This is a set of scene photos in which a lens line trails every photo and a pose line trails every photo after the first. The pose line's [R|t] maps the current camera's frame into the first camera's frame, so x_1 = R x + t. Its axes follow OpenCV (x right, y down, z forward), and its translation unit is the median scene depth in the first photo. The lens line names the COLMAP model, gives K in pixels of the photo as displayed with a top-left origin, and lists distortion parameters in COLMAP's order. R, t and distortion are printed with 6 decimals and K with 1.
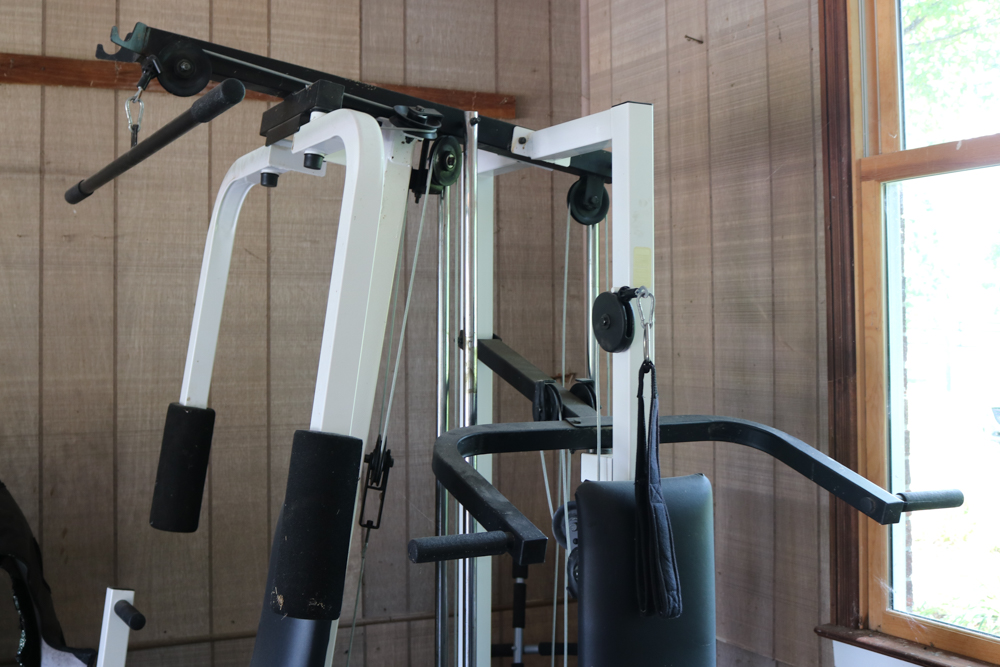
lens RADIAL K [[1231.6, 0, 476.6], [0, 1231.6, 293.8], [0, 0, 1]] dist [-0.090445, 0.000000]
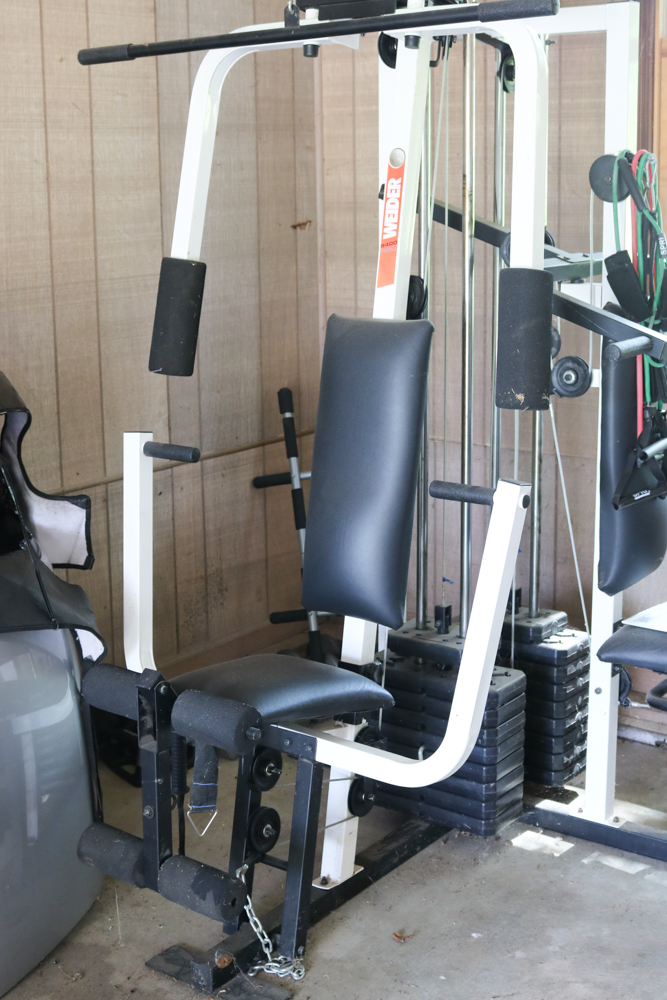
lens RADIAL K [[1446.4, 0, 283.6], [0, 1446.4, 432.5], [0, 0, 1]] dist [-0.083805, 0.000000]
pose [[0.904234, -0.086470, 0.418191, -0.559869], [-0.002604, 0.978150, 0.207882, -0.018599], [-0.427030, -0.189063, 0.884252, -0.146096]]
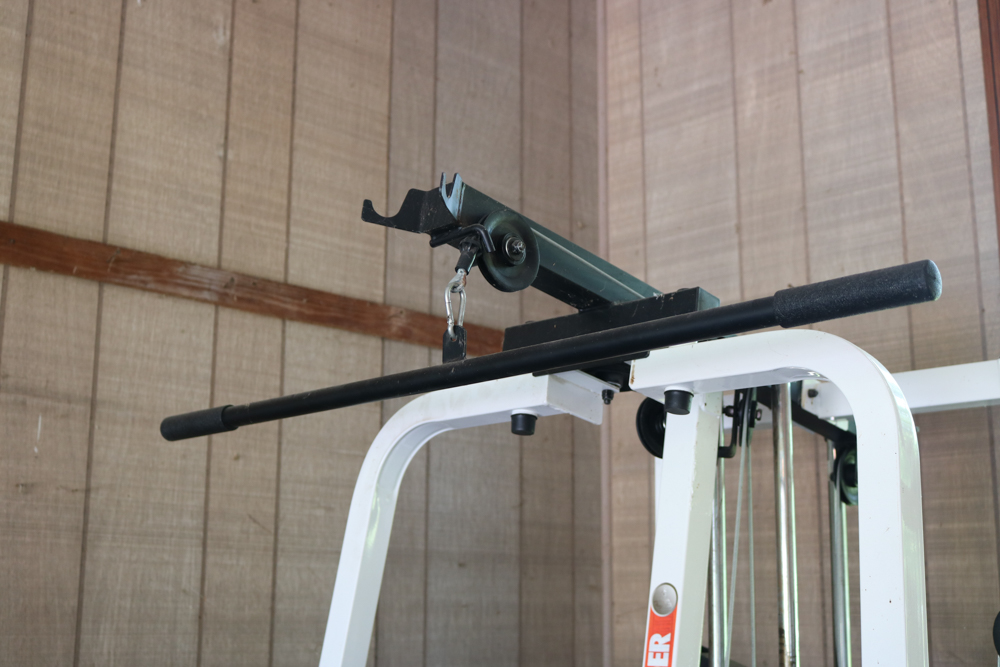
lens RADIAL K [[1284.1, 0, 497.4], [0, 1284.1, 332.3], [0, 0, 1]] dist [-0.068666, 0.000000]
pose [[0.948329, 0.082021, 0.306503, -0.301070], [-0.025358, 0.982512, -0.184463, -0.006949], [-0.316273, 0.167159, 0.933825, 0.232910]]
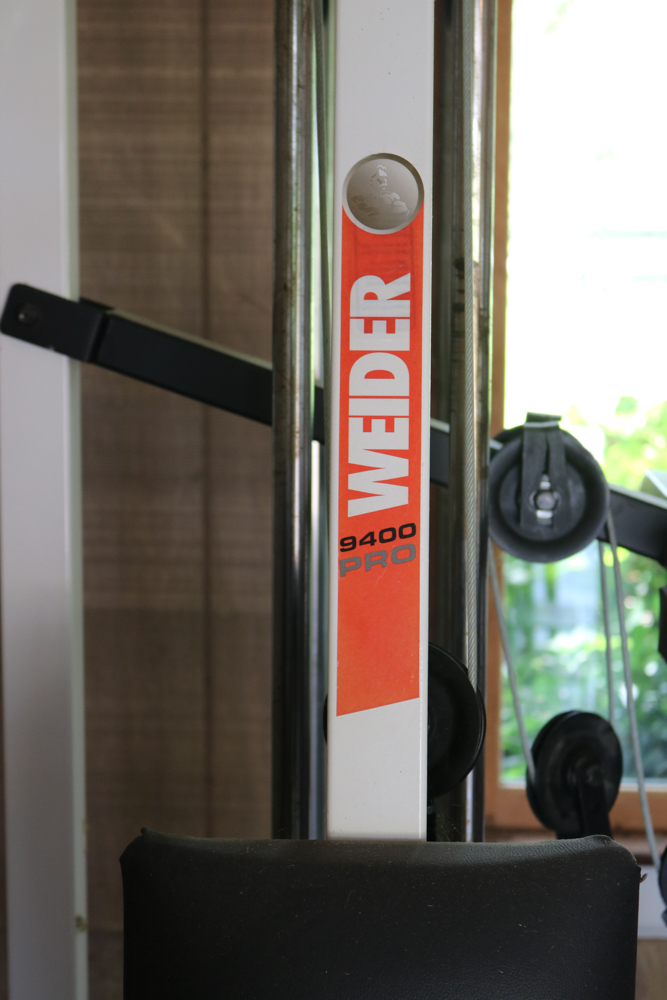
lens RADIAL K [[1881.2, 0, 329.5], [0, 1881.2, 498.3], [0, 0, 1]] dist [0.016703, 0.000000]
pose [[0.481371, -0.113081, 0.869192, -0.356278], [-0.039484, 0.987839, 0.150384, 0.005541], [-0.875627, -0.106710, 0.471052, 0.566849]]
